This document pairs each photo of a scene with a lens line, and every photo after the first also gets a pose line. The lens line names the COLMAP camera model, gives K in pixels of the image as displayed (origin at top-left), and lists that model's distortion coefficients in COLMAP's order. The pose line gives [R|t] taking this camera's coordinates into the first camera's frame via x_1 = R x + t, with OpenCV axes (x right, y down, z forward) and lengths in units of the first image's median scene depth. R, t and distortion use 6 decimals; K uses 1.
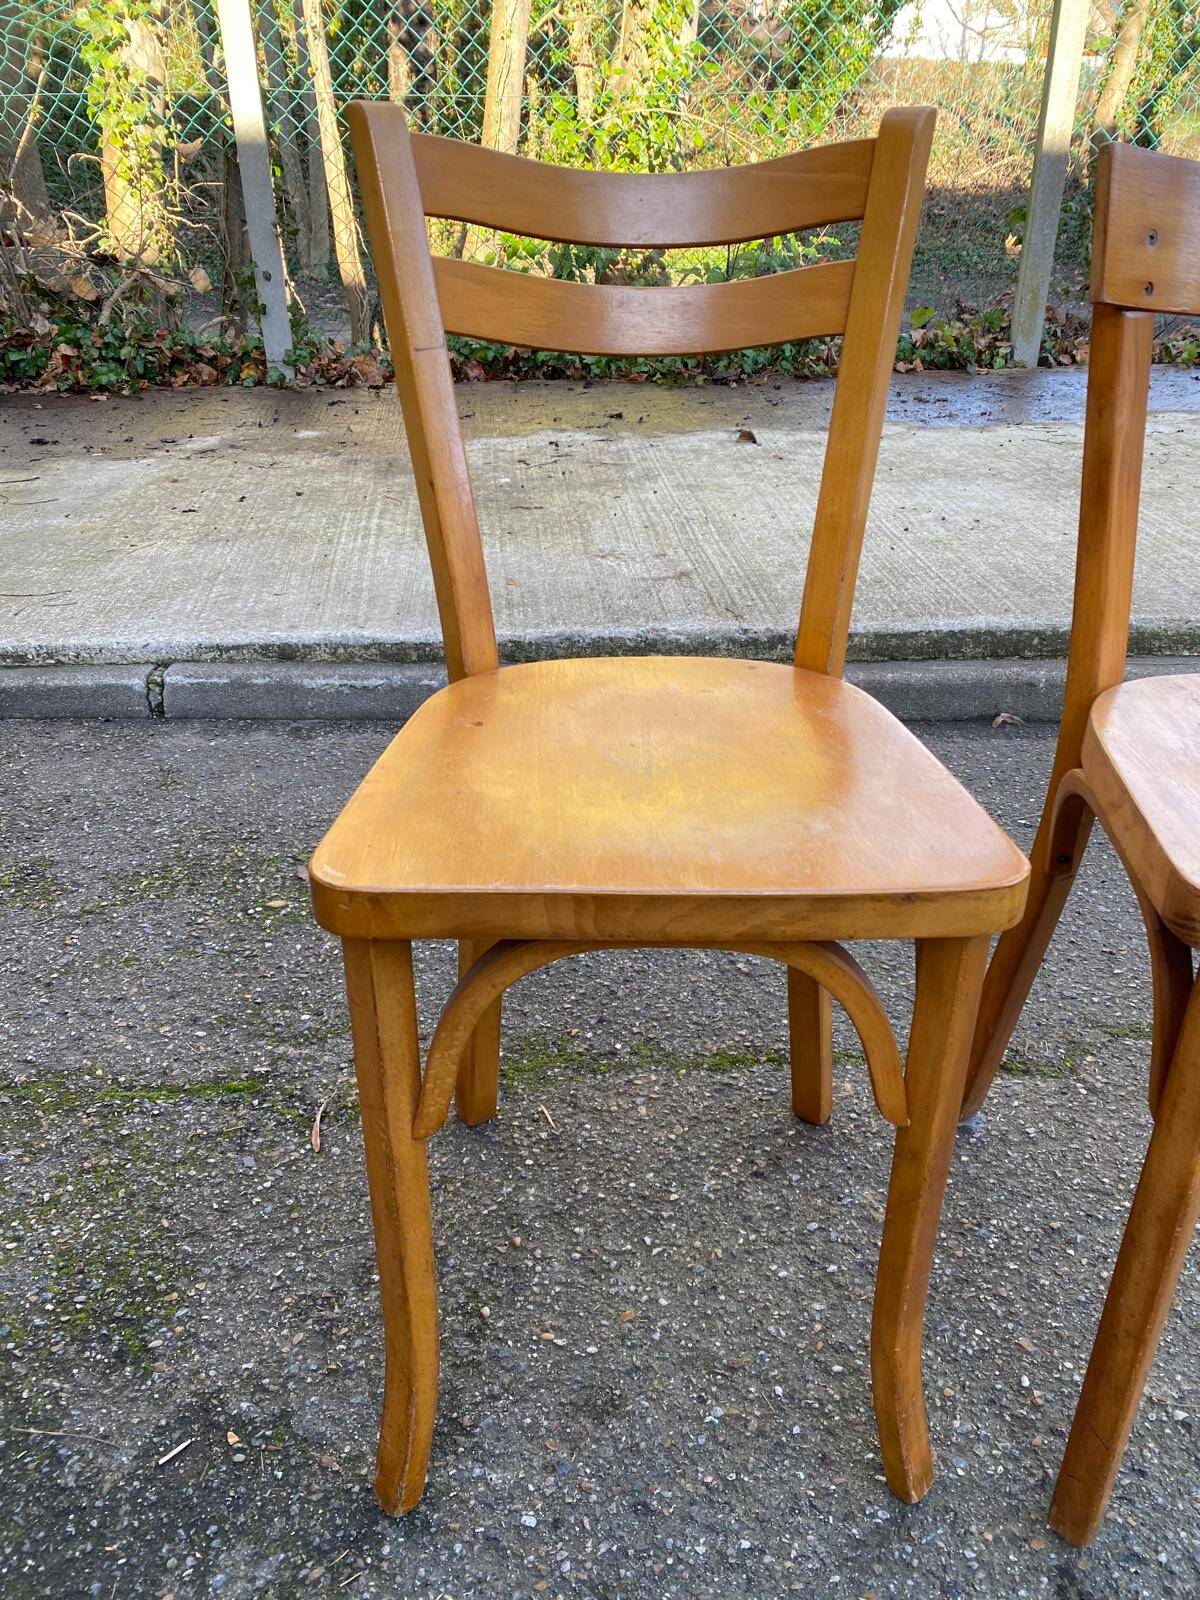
lens RADIAL K [[1211.1, 0, 624.7], [0, 1211.1, 804.7], [0, 0, 1]] dist [0.015230, -0.015602]
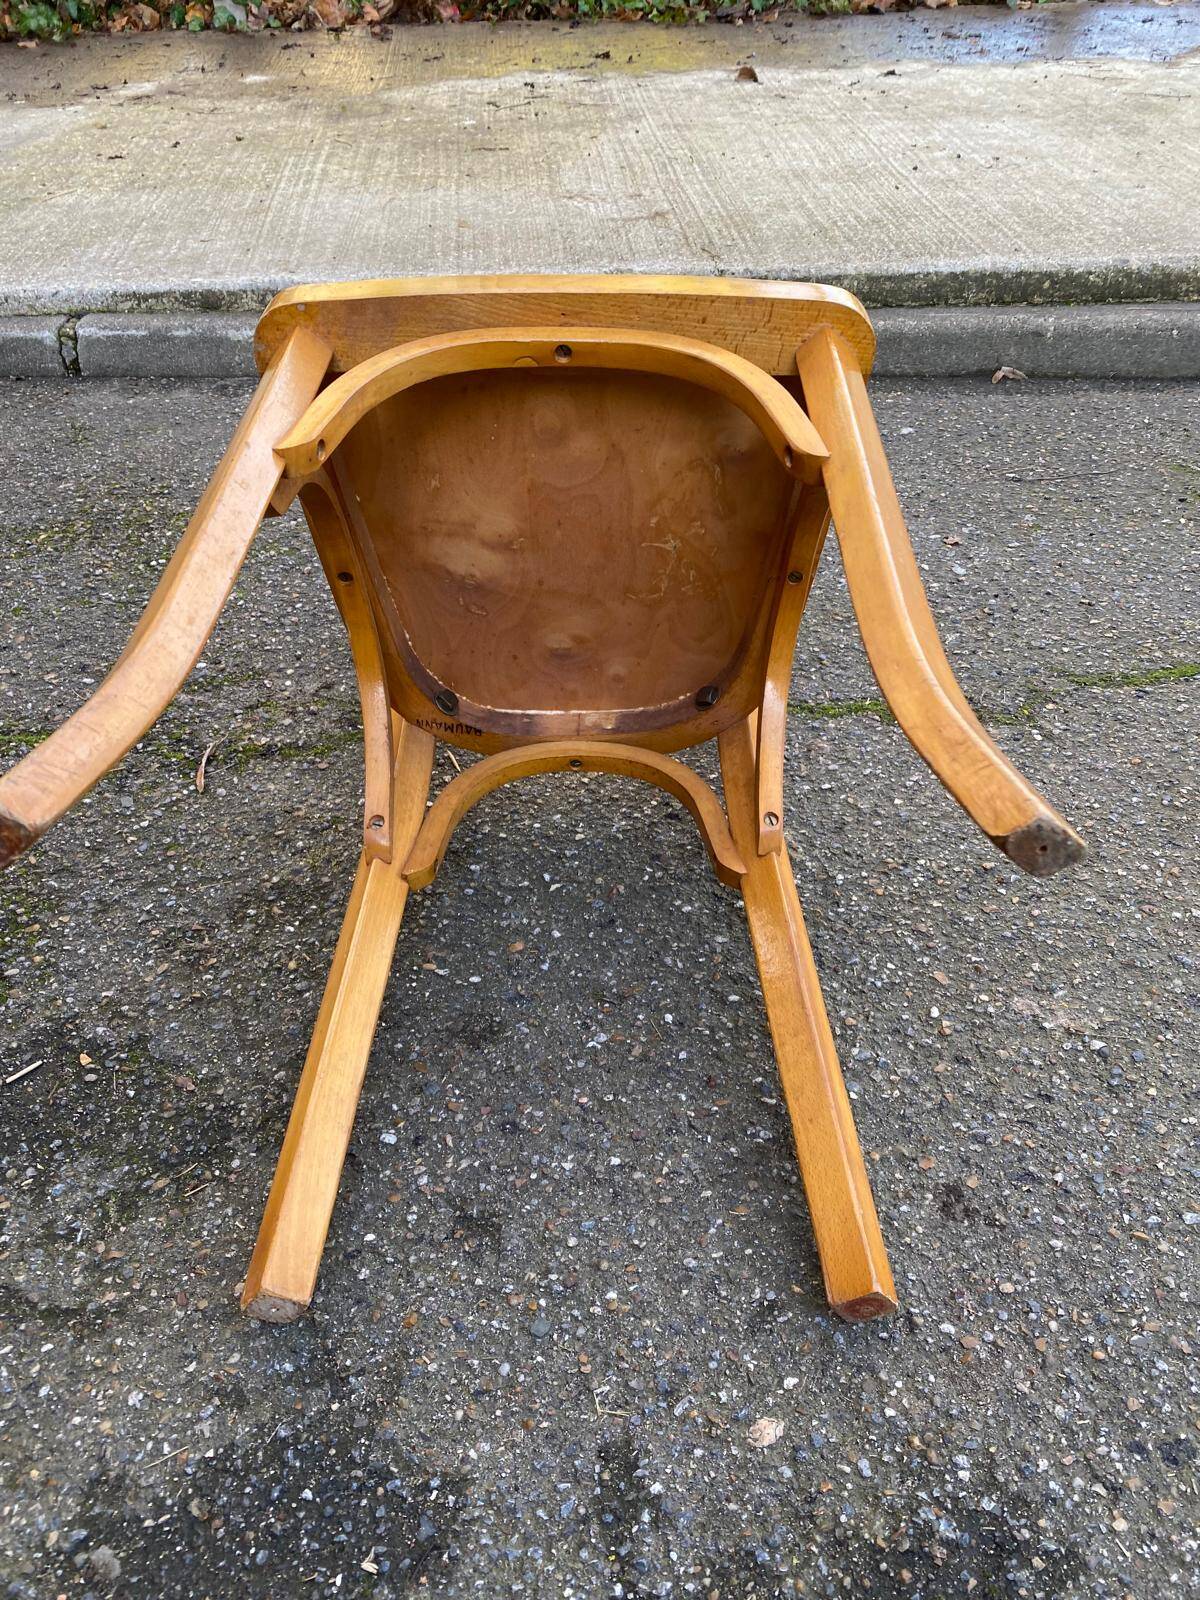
lens RADIAL K [[1211.1, 0, 624.7], [0, 1211.1, 781.7], [0, 0, 1]] dist [0.015230, -0.015602]
pose [[0.999819, 0.001935, -0.018935, 0.069993], [0.001719, 0.981581, 0.191040, 0.078925], [0.018955, -0.191038, 0.981400, 0.074628]]
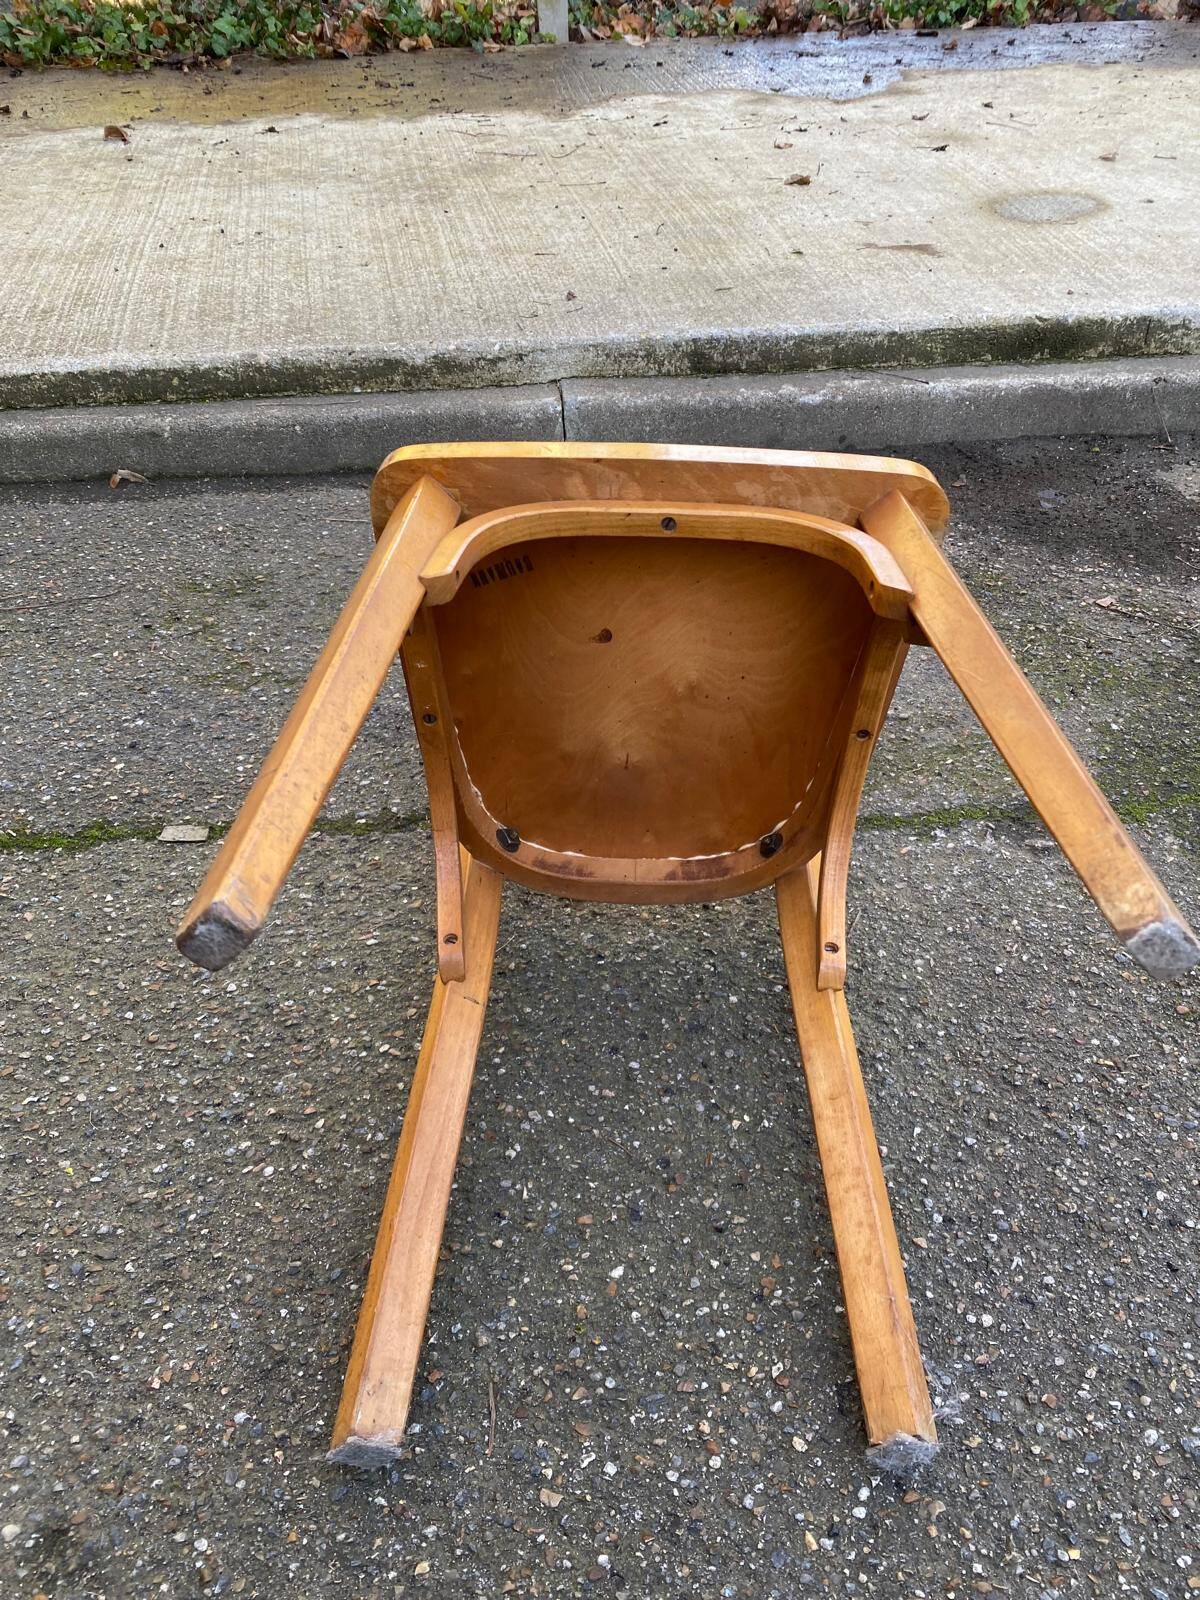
lens RADIAL K [[1211.1, 0, 590.9], [0, 1211.1, 793.0], [0, 0, 1]] dist [0.015230, -0.015602]
pose [[0.996542, -0.054967, 0.062315, 0.849045], [0.041644, 0.979338, 0.197896, -0.009824], [-0.071905, -0.194617, 0.978240, 0.114311]]
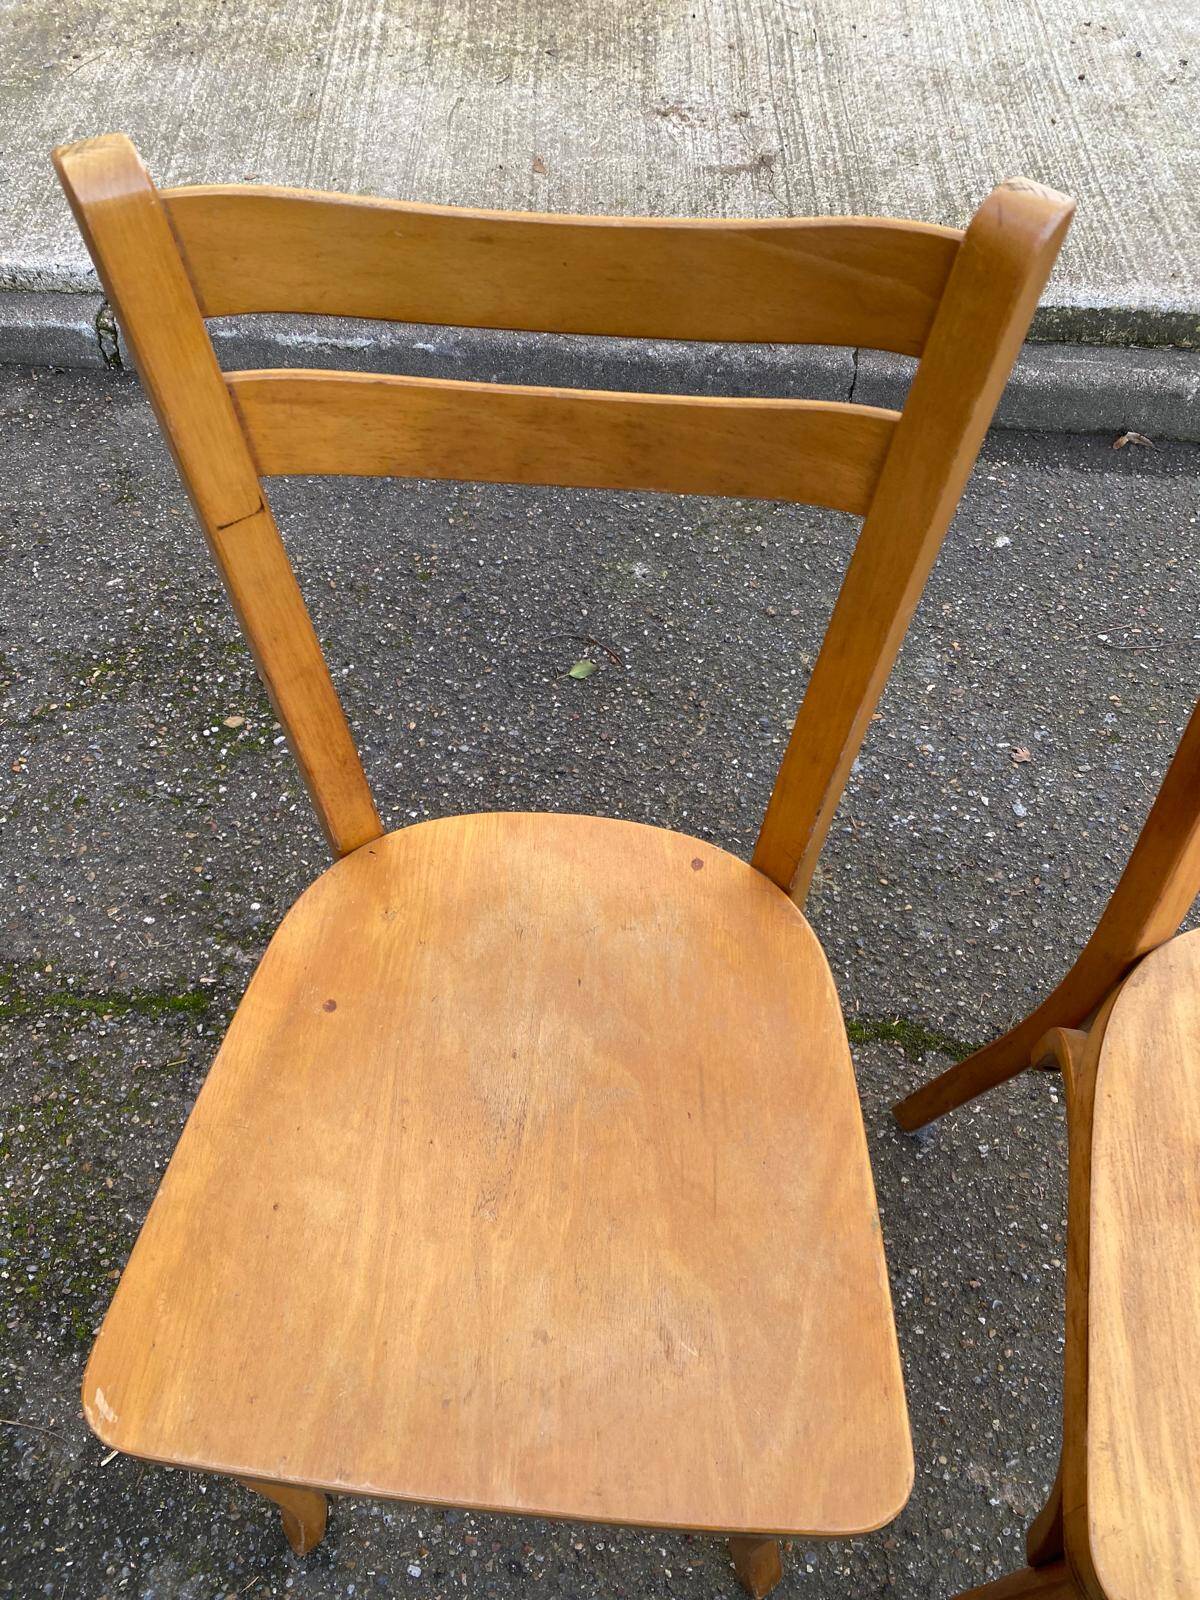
lens RADIAL K [[1205.0, 0, 598.0], [0, 1205.0, 802.9], [0, 0, 1]] dist [0.009057, -0.009421]
pose [[0.993206, 0.091505, -0.071895, 0.061297], [-0.045471, 0.873857, 0.484053, -0.338761], [0.107119, -0.477495, 0.872080, 0.216716]]
